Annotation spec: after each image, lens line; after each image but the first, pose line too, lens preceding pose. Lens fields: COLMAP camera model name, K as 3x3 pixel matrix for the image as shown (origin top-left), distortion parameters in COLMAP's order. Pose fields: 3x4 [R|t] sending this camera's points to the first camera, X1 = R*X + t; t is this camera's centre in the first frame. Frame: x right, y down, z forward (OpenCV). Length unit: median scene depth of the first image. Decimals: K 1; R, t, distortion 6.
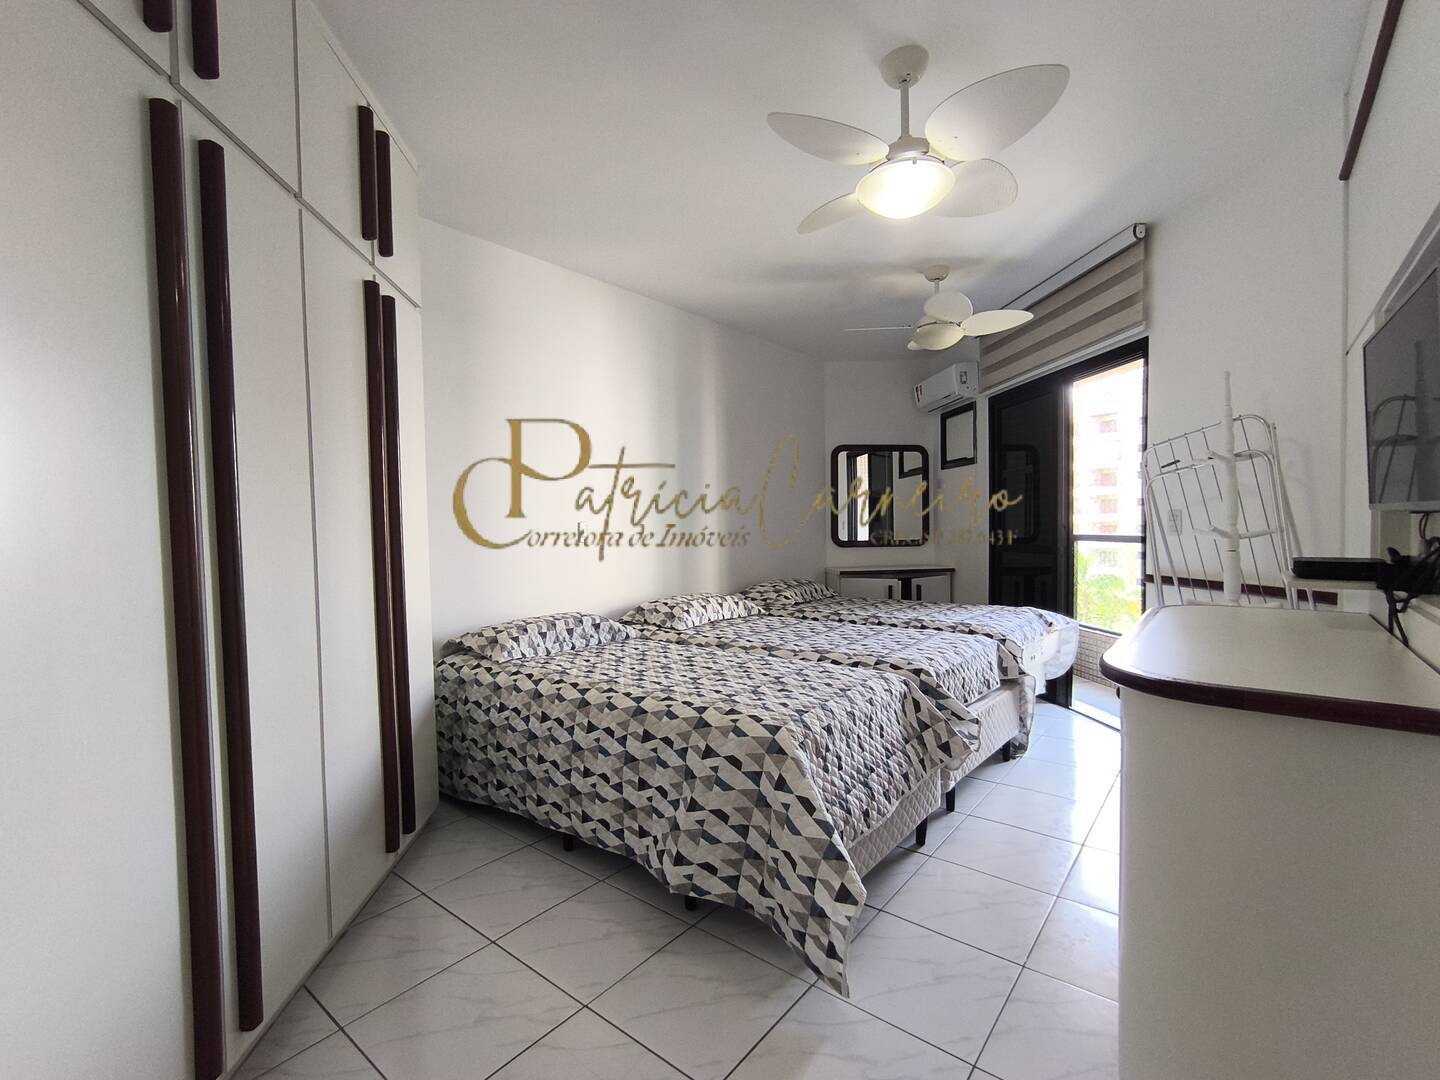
lens RADIAL K [[658.6, 0, 714.9], [0, 658.6, 551.5], [0, 0, 1]] dist [-0.065124, 0.048078]
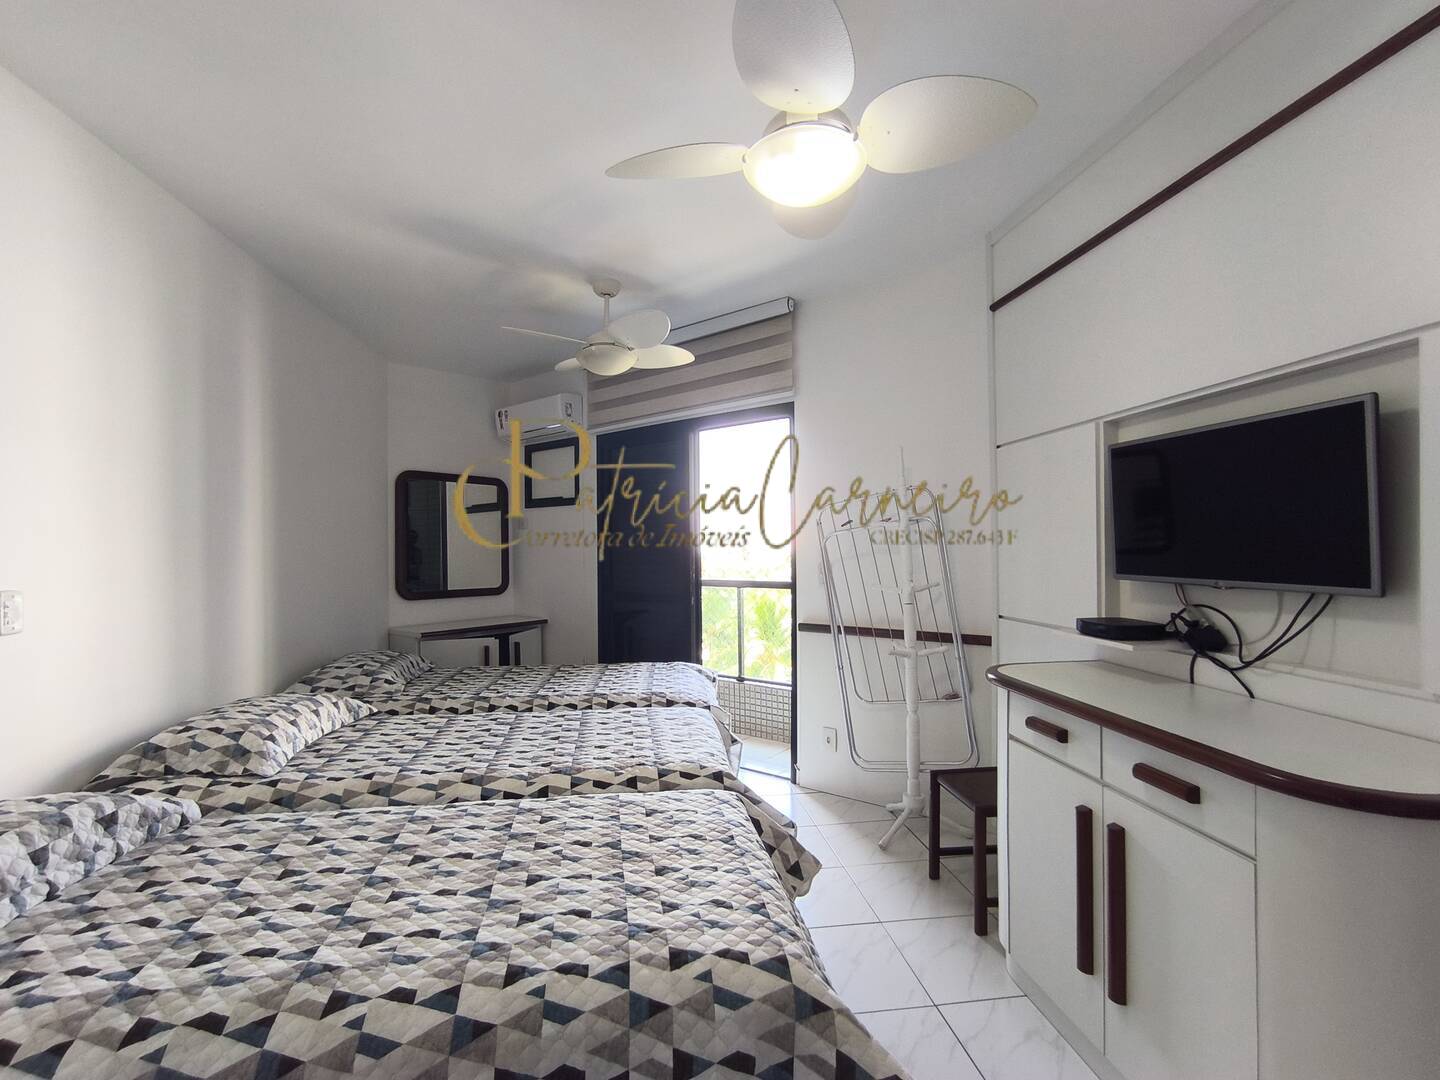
lens RADIAL K [[658.5, 0, 720.3], [0, 658.5, 546.8], [0, 0, 1]] dist [-0.028459, 0.017593]
pose [[0.685407, 0.013615, 0.728033, -0.312544], [0.027086, 0.998657, -0.044176, -0.066752], [-0.727657, 0.049997, 0.684117, 0.511088]]
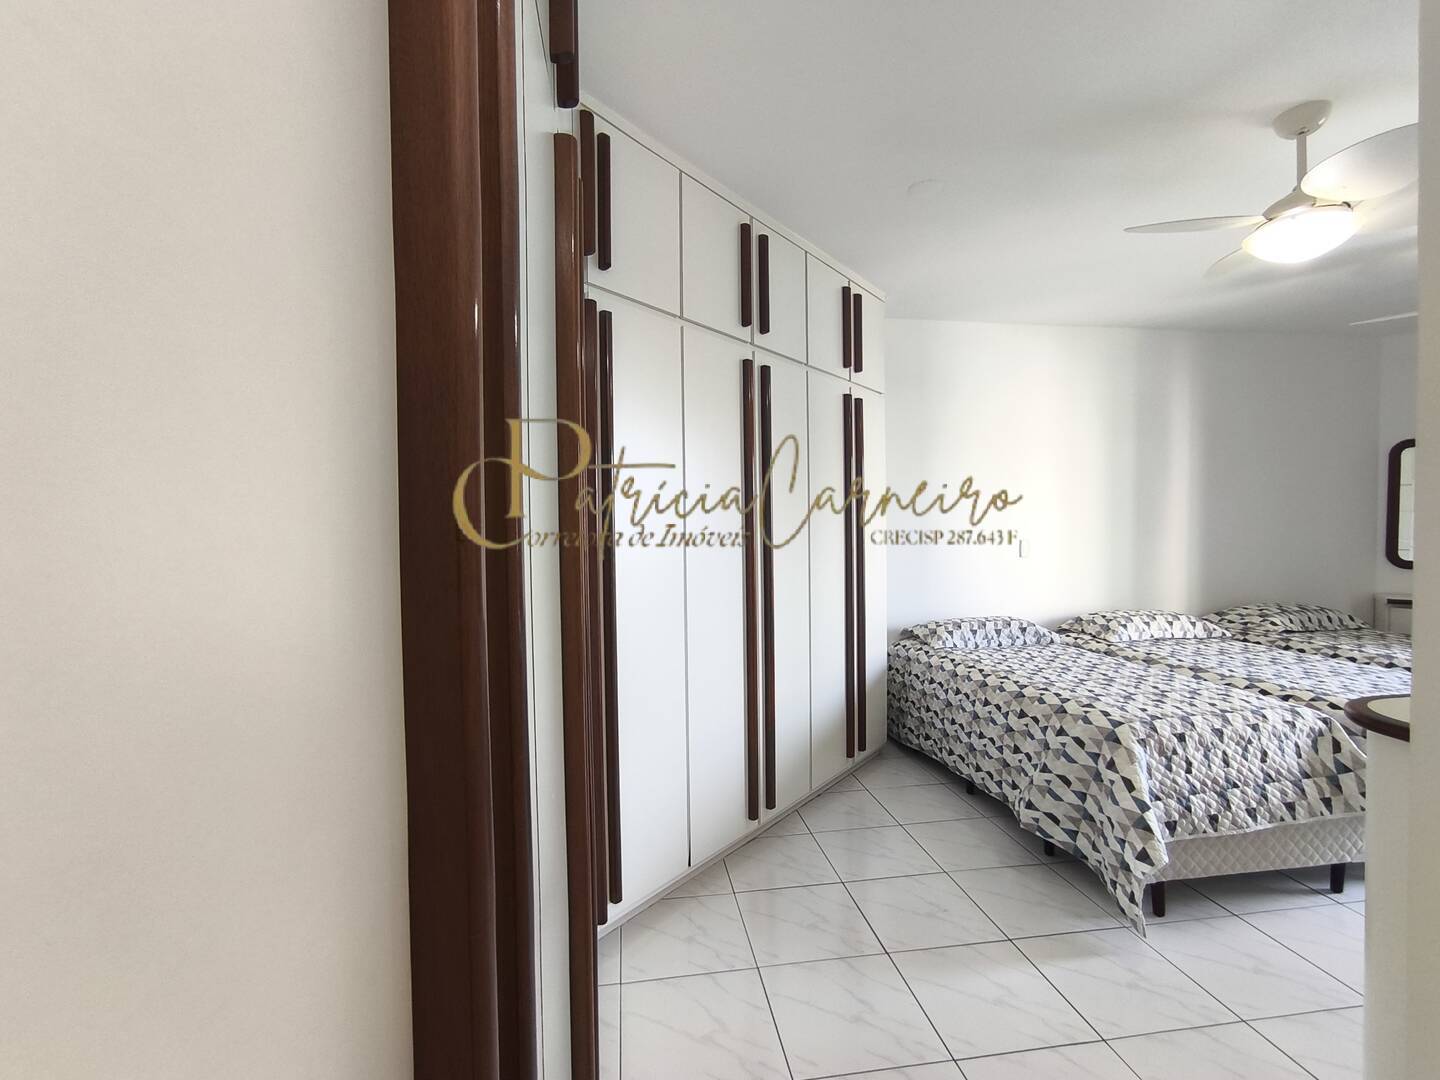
lens RADIAL K [[658.6, 0, 714.9], [0, 658.6, 551.5], [0, 0, 1]] dist [-0.065124, 0.048078]
pose [[0.733592, 0.031045, -0.678881, 0.290784], [-0.026797, 0.999501, 0.016751, -0.046299], [0.679062, 0.005903, 0.734058, -0.347995]]
